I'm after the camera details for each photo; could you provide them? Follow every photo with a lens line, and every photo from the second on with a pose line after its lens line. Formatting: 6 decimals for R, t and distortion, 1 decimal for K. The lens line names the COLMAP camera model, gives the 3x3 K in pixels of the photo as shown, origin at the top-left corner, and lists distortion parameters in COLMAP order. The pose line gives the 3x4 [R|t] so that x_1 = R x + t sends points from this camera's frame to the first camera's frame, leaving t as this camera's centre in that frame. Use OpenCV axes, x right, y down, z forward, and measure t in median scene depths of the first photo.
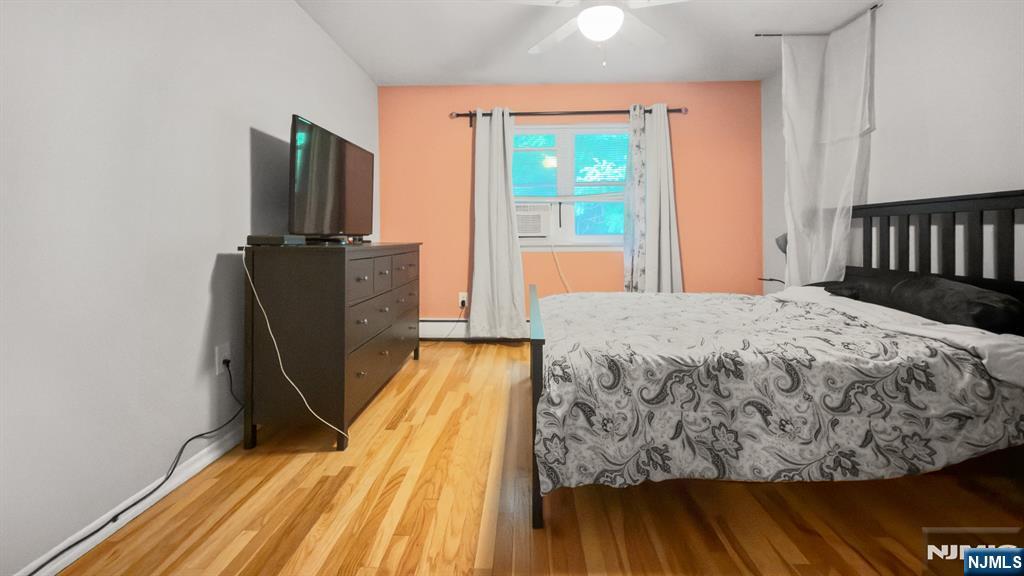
lens RADIAL K [[421.5, 0, 519.6], [0, 421.5, 226.9], [0, 0, 1]] dist [0.000052, -0.000334]
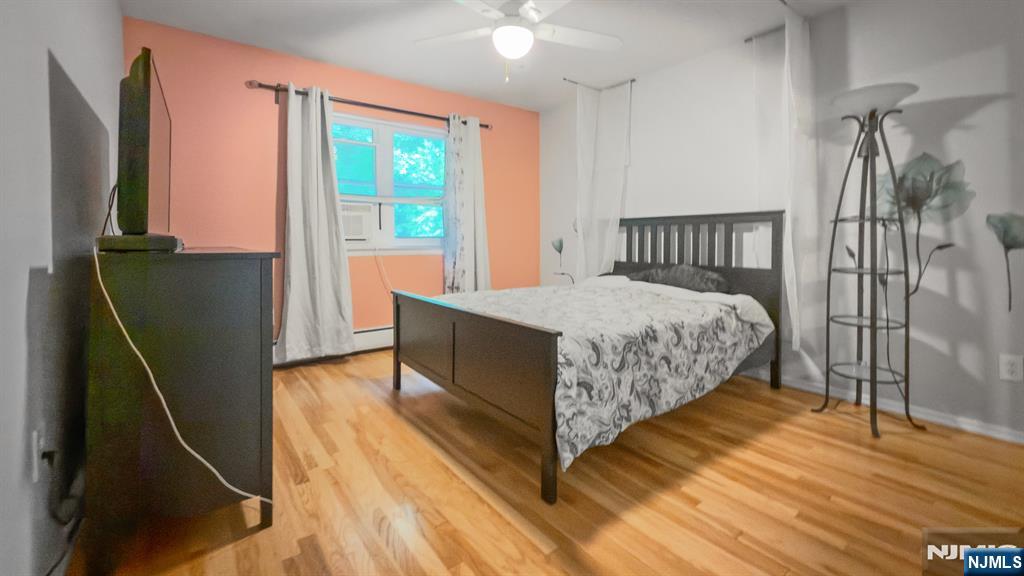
lens RADIAL K [[421.5, 0, 520.9], [0, 421.5, 238.3], [0, 0, 1]] dist [0.000052, -0.000334]
pose [[0.784837, 0.004555, 0.619686, -0.686797], [-0.015633, 0.999800, 0.012450, 0.009939], [-0.619505, -0.019458, 0.784751, 0.195769]]
